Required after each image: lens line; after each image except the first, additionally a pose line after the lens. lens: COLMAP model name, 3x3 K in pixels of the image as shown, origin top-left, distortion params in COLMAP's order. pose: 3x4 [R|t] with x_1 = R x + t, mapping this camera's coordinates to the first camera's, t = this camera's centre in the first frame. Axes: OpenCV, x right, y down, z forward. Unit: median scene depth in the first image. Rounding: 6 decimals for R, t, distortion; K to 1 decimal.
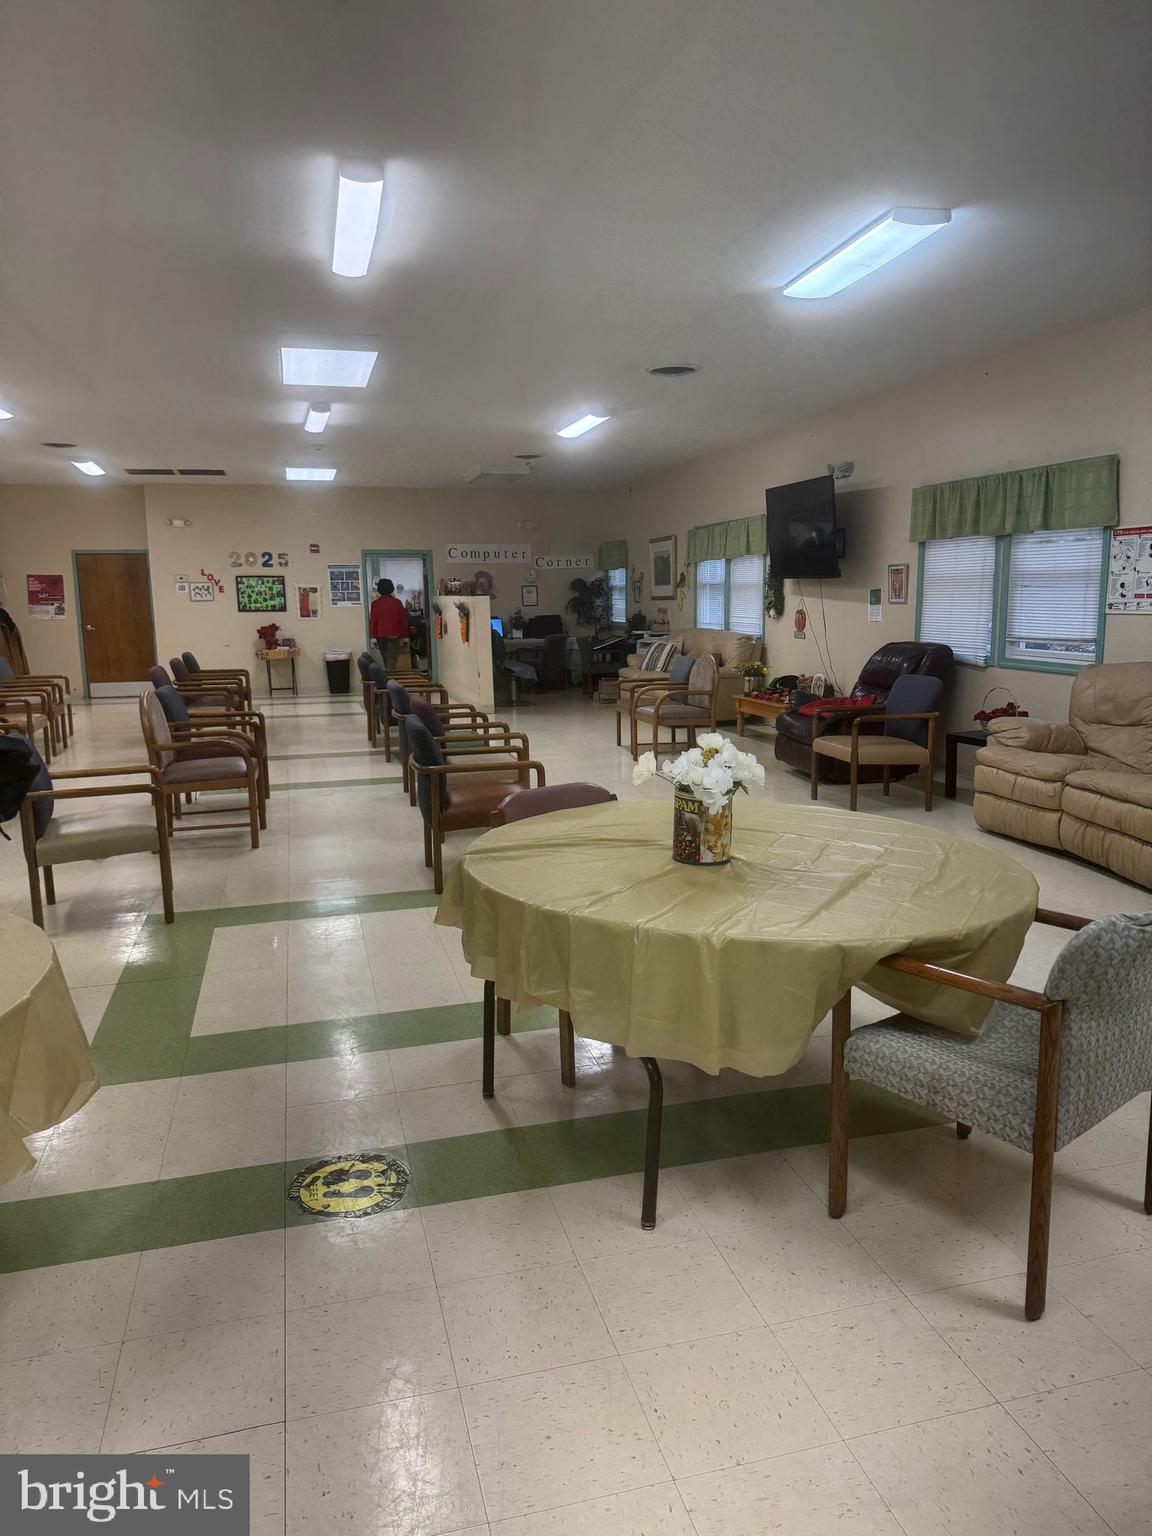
lens RADIAL K [[1074.2, 0, 591.2], [0, 1074.2, 767.1], [0, 0, 1]] dist [0.019599, -0.033580]
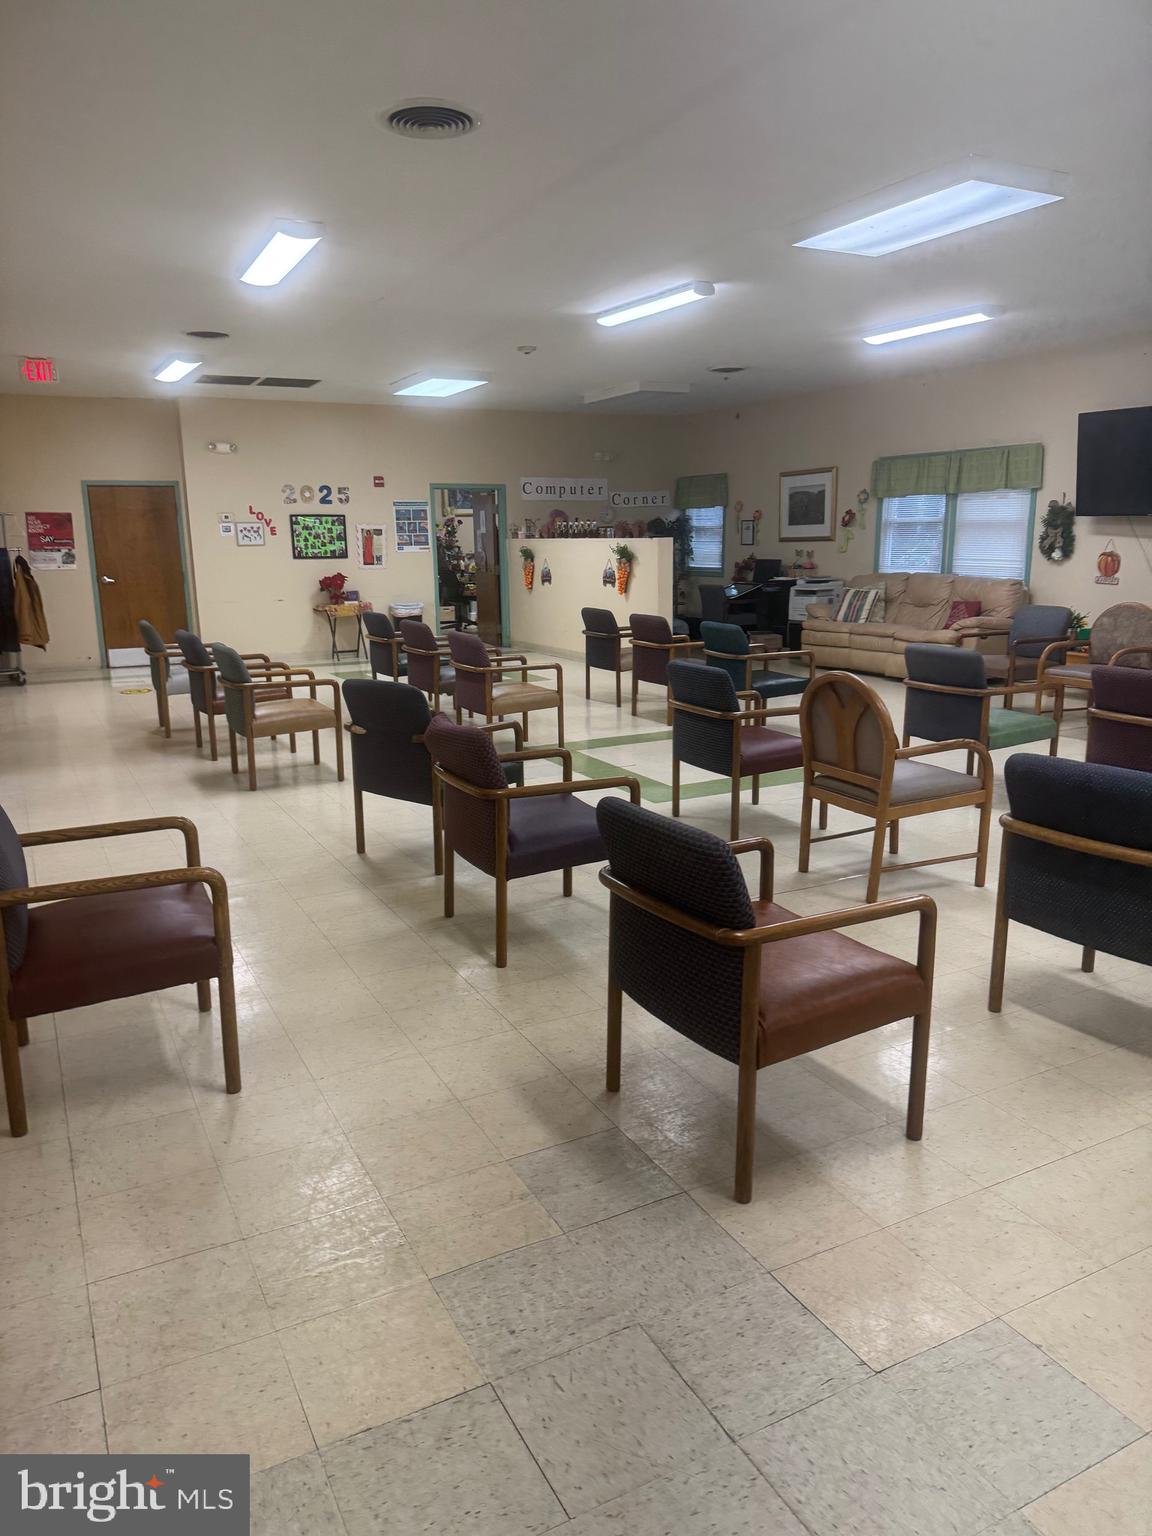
lens RADIAL K [[1074.2, 0, 568.4], [0, 1074.2, 783.5], [0, 0, 1]] dist [0.019599, -0.033580]
pose [[0.981050, -0.045800, 0.188262, -0.480657], [0.033547, 0.997137, 0.067767, -0.035928], [-0.190827, -0.060167, 0.979778, 0.237861]]
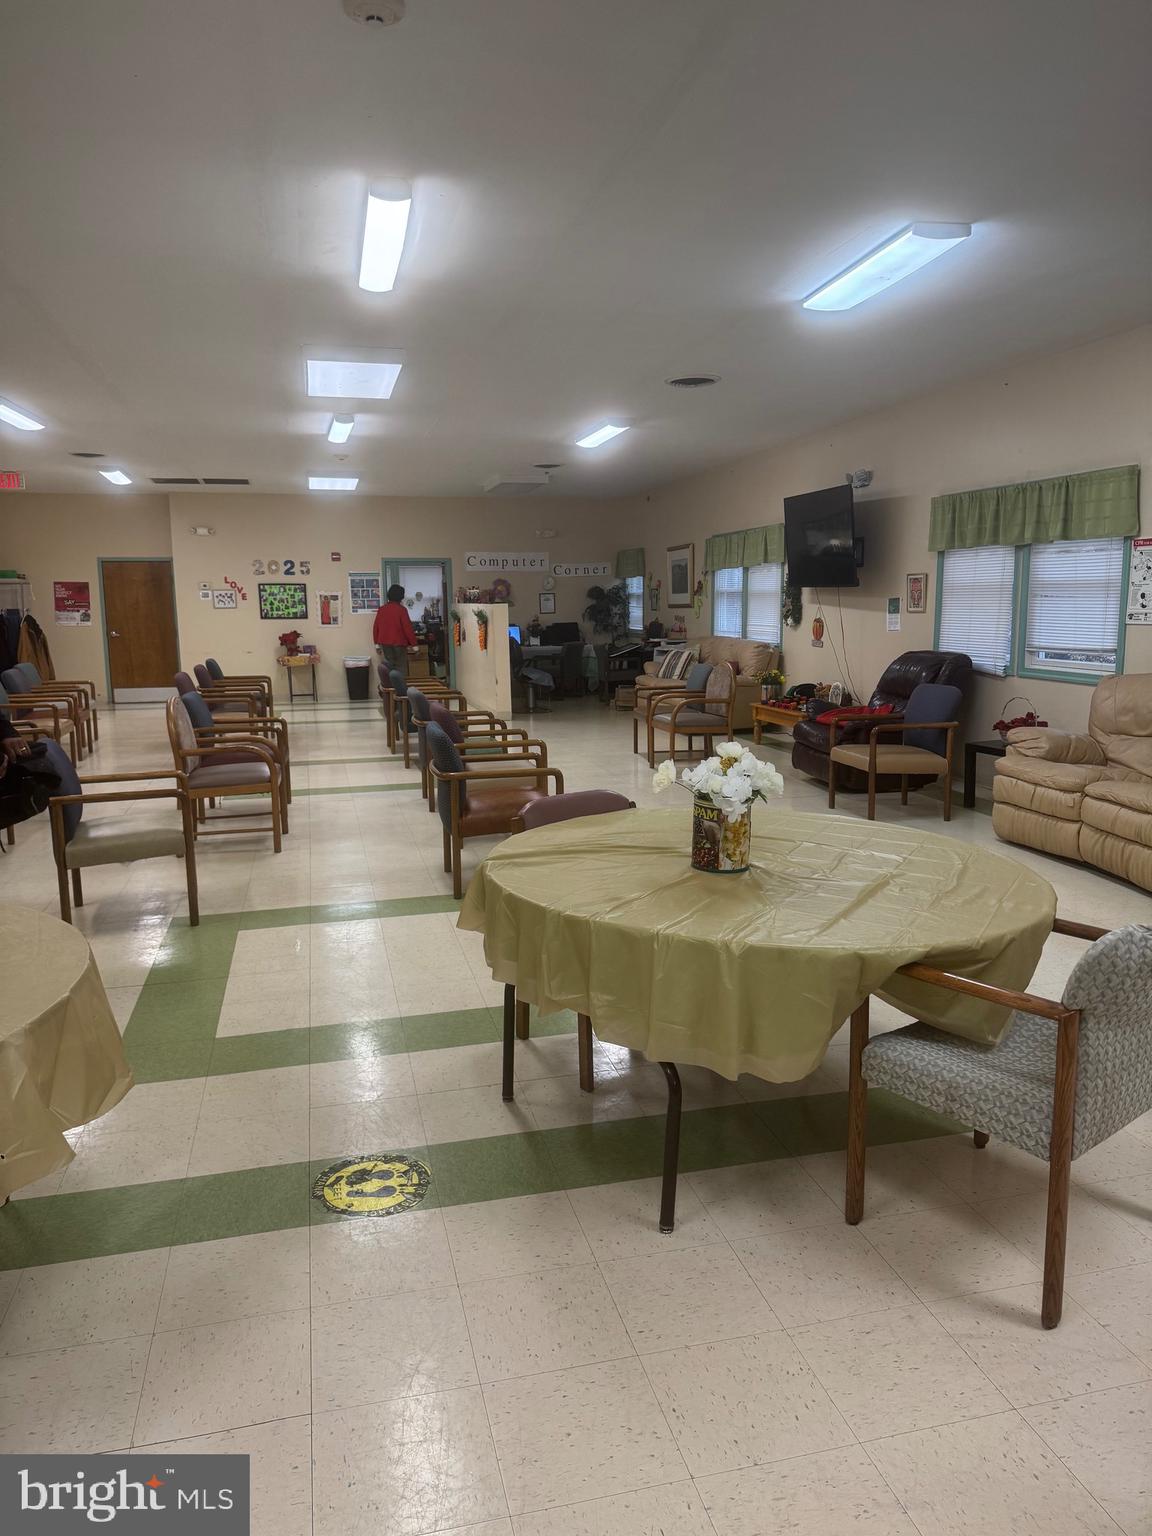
lens RADIAL K [[1074.2, 0, 581.7], [0, 1074.2, 761.9], [0, 0, 1]] dist [0.019599, -0.033580]
pose [[0.999707, 0.005628, -0.023553, -0.001636], [-0.005892, 0.999921, -0.011129, -0.000415], [0.023488, 0.011264, 0.999661, -0.005671]]
